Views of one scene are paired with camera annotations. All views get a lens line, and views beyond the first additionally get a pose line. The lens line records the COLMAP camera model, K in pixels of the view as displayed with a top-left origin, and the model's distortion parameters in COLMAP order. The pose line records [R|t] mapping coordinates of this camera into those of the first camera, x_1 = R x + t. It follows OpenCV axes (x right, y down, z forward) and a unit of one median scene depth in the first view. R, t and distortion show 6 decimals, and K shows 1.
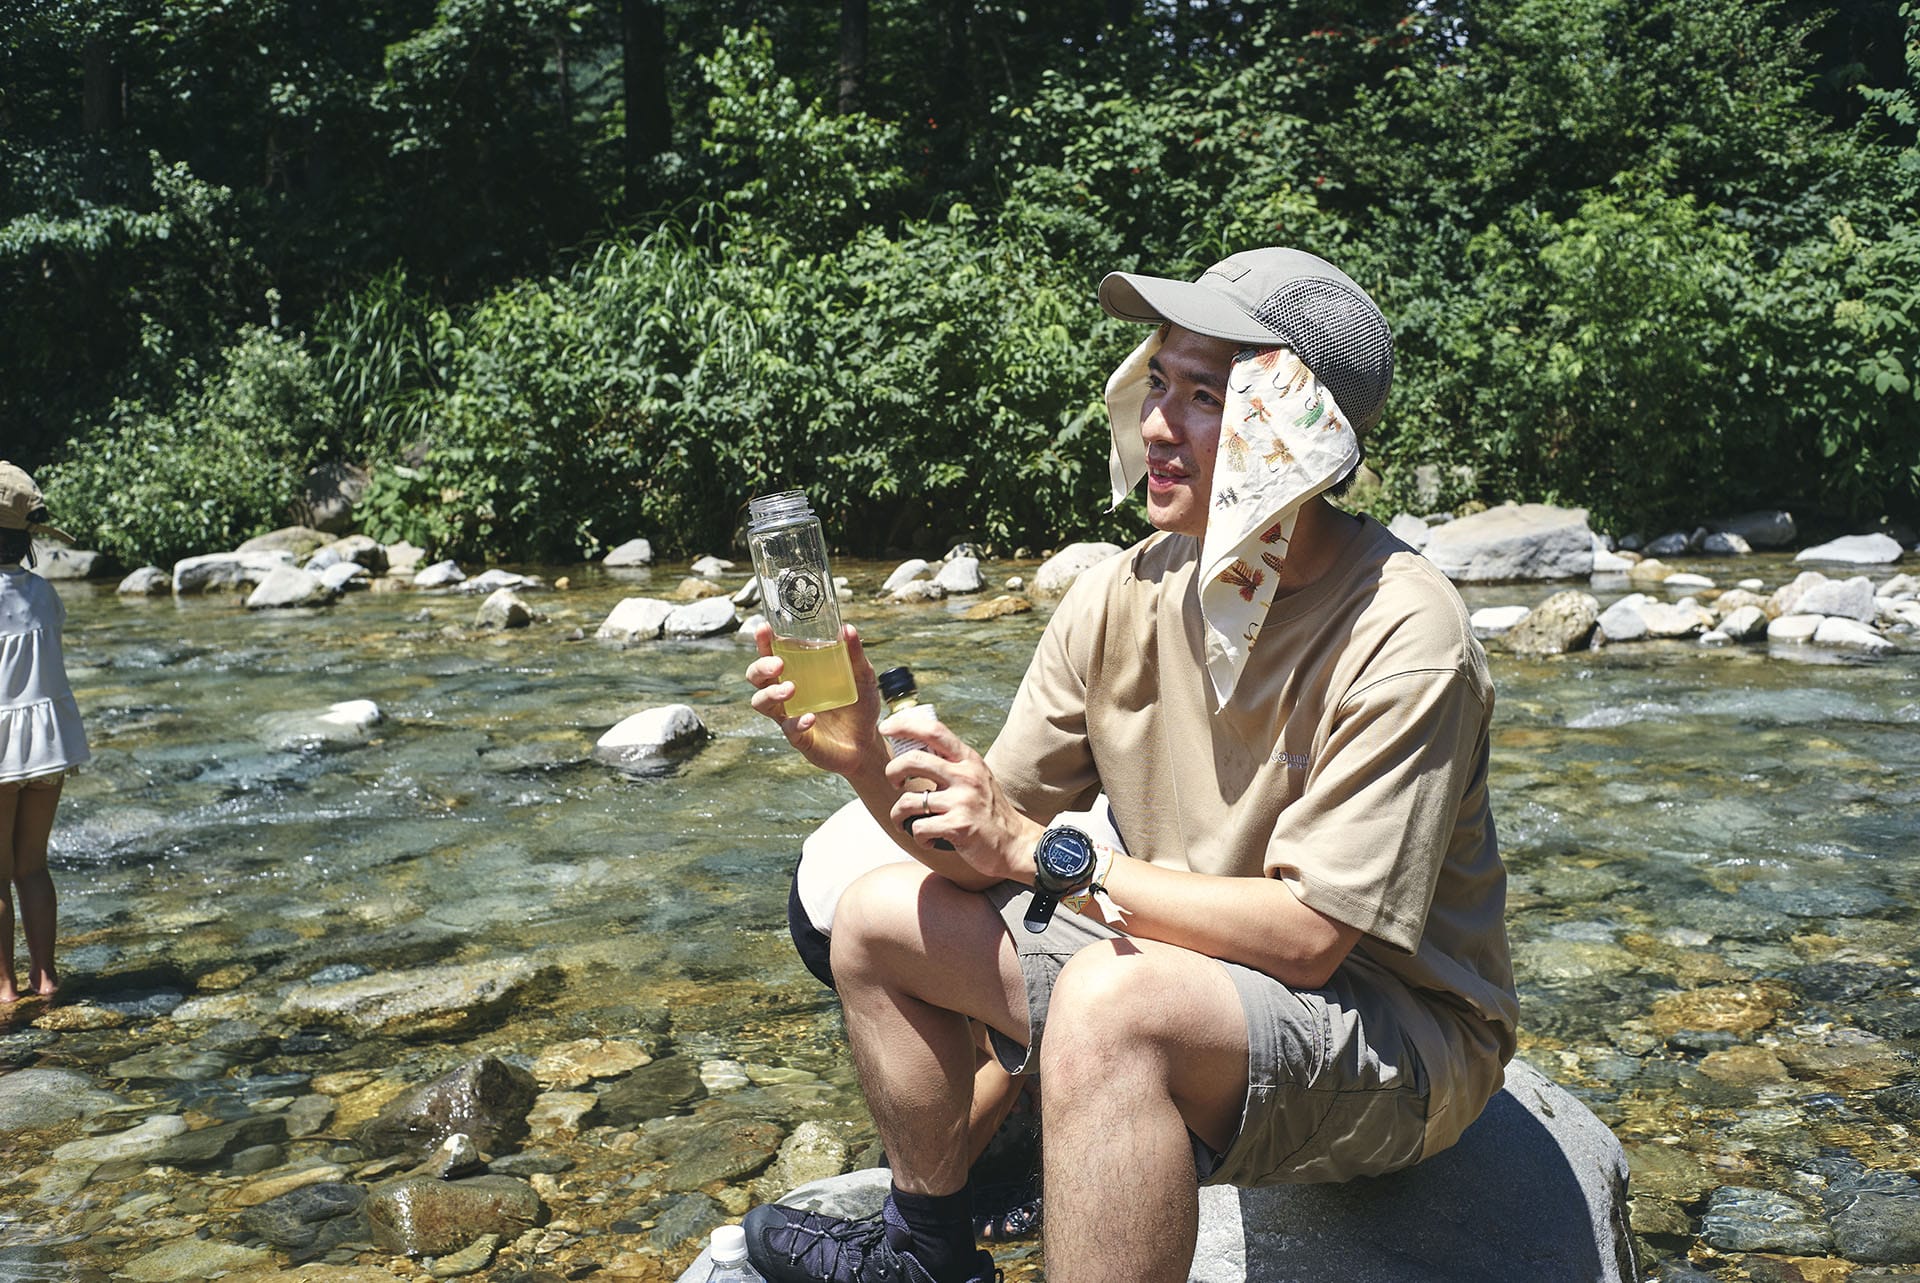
lens RADIAL K [[1954.3, 0, 960.0], [0, 1954.3, 641.5], [0, 0, 1]] dist [-0.003727, 0.000630]
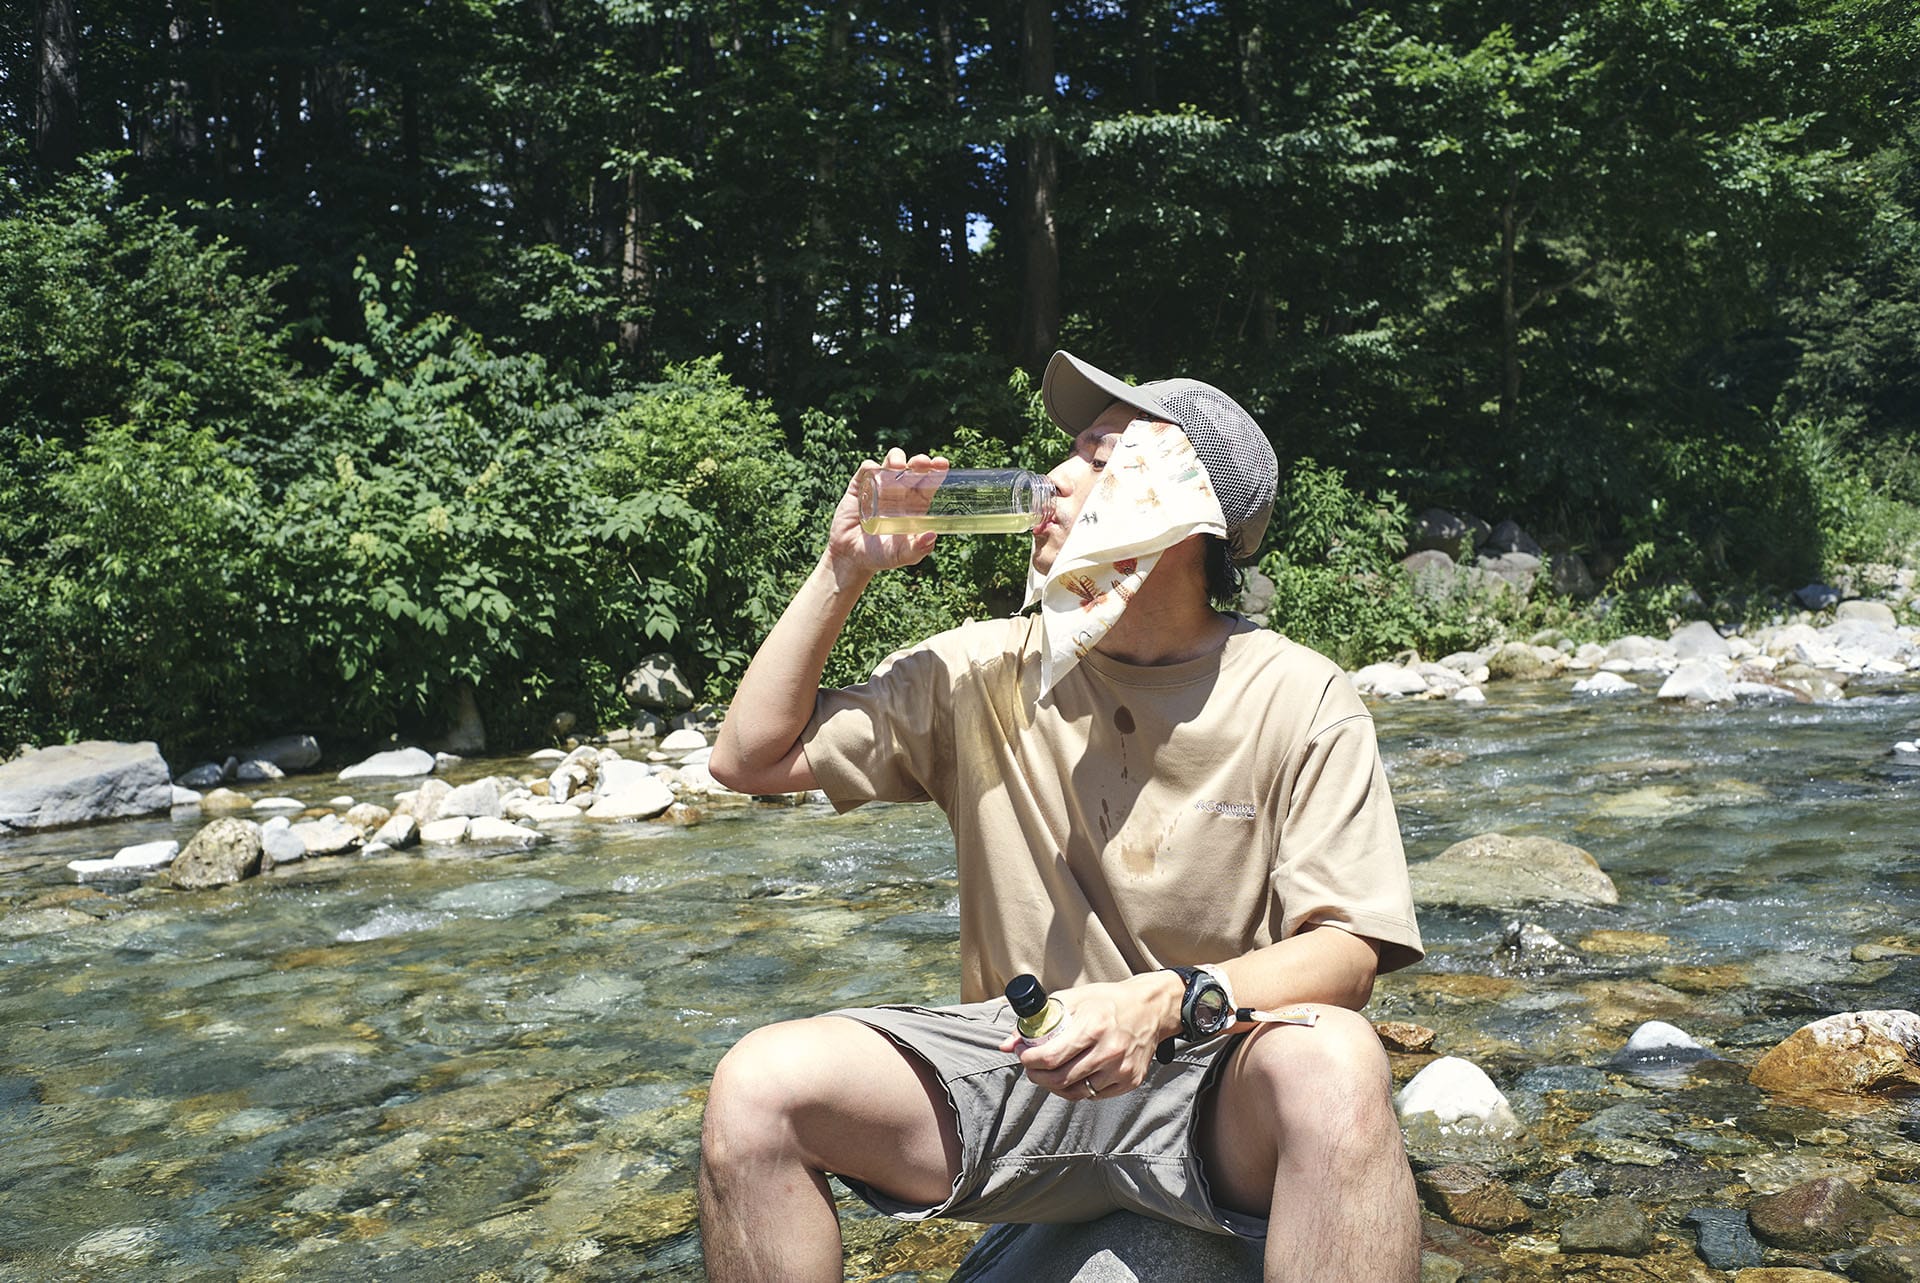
lens RADIAL K [[1954.3, 0, 960.0], [0, 1954.3, 641.5], [0, 0, 1]] dist [-0.003727, 0.000630]
pose [[0.670467, -0.027982, 0.741411, -0.112878], [0.122133, 0.989819, -0.073090, 0.001897], [-0.731818, 0.139555, 0.667059, 0.054880]]
